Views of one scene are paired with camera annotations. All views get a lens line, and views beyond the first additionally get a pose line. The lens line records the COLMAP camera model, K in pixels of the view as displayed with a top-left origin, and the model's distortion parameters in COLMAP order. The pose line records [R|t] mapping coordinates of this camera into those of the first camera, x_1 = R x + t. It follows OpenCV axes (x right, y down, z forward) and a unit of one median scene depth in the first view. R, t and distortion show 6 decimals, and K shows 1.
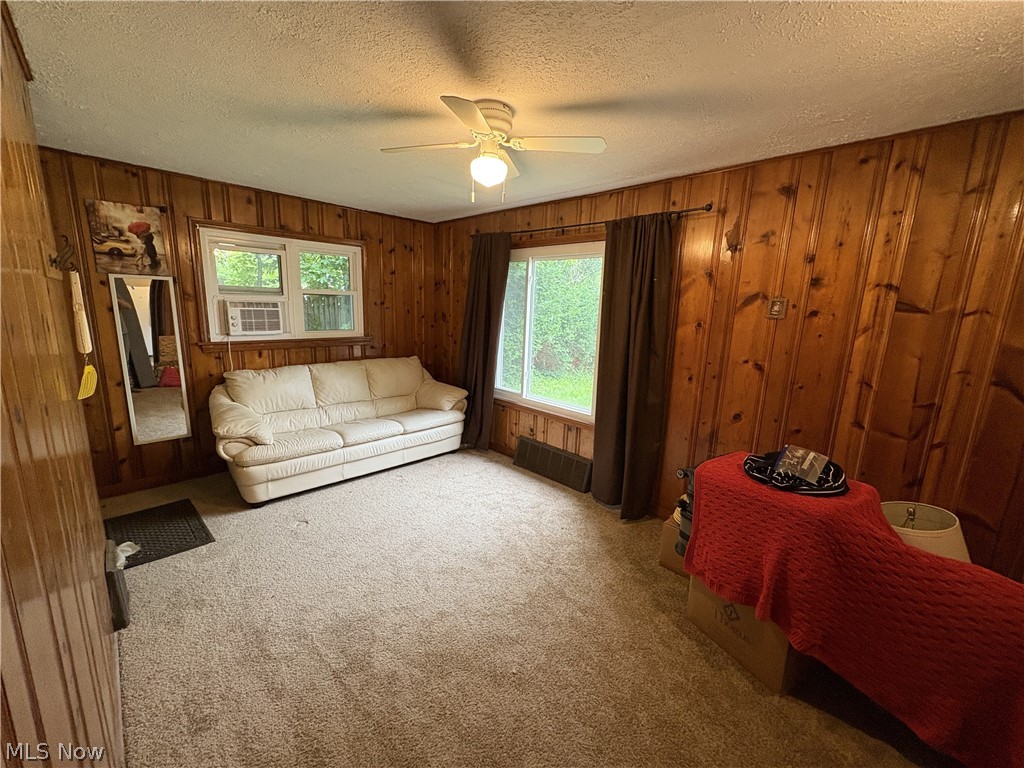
lens RADIAL K [[407.7, 0, 513.2], [0, 407.7, 383.9], [0, 0, 1]] dist [0.001453, 0.000481]
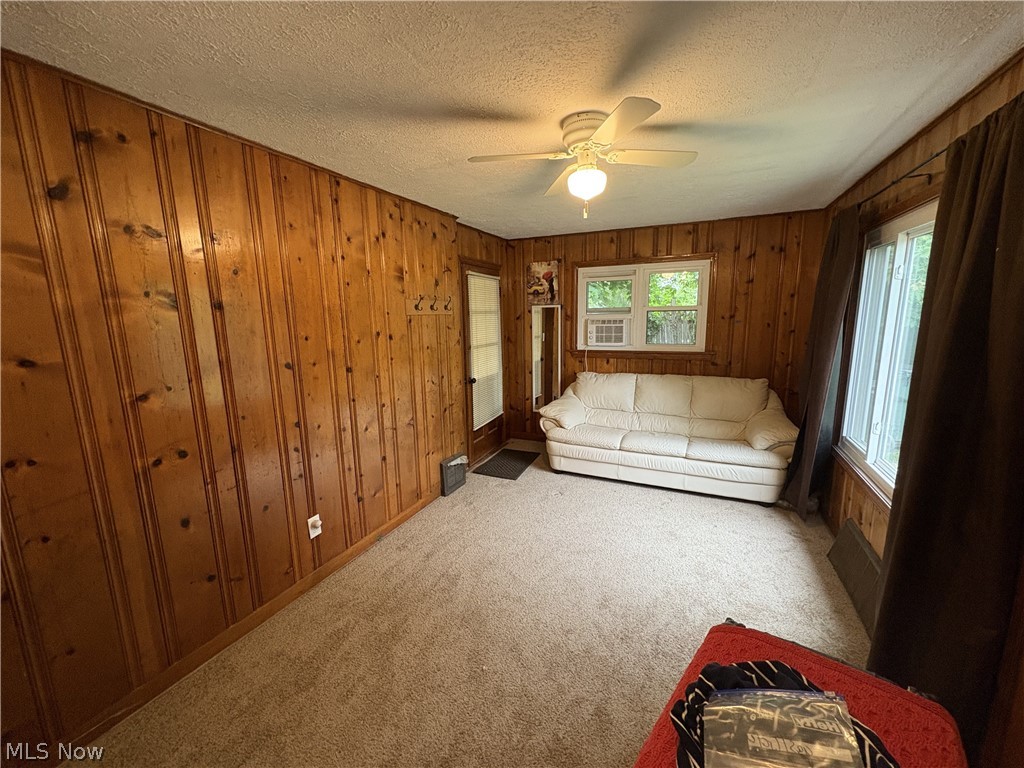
lens RADIAL K [[407.7, 0, 512.9], [0, 407.7, 383.0], [0, 0, 1]] dist [0.001453, 0.000481]
pose [[0.349859, 0.120173, -0.929062, 0.462710], [-0.150541, 0.986061, 0.070856, -0.054602], [0.924627, 0.115072, 0.363074, 0.301951]]
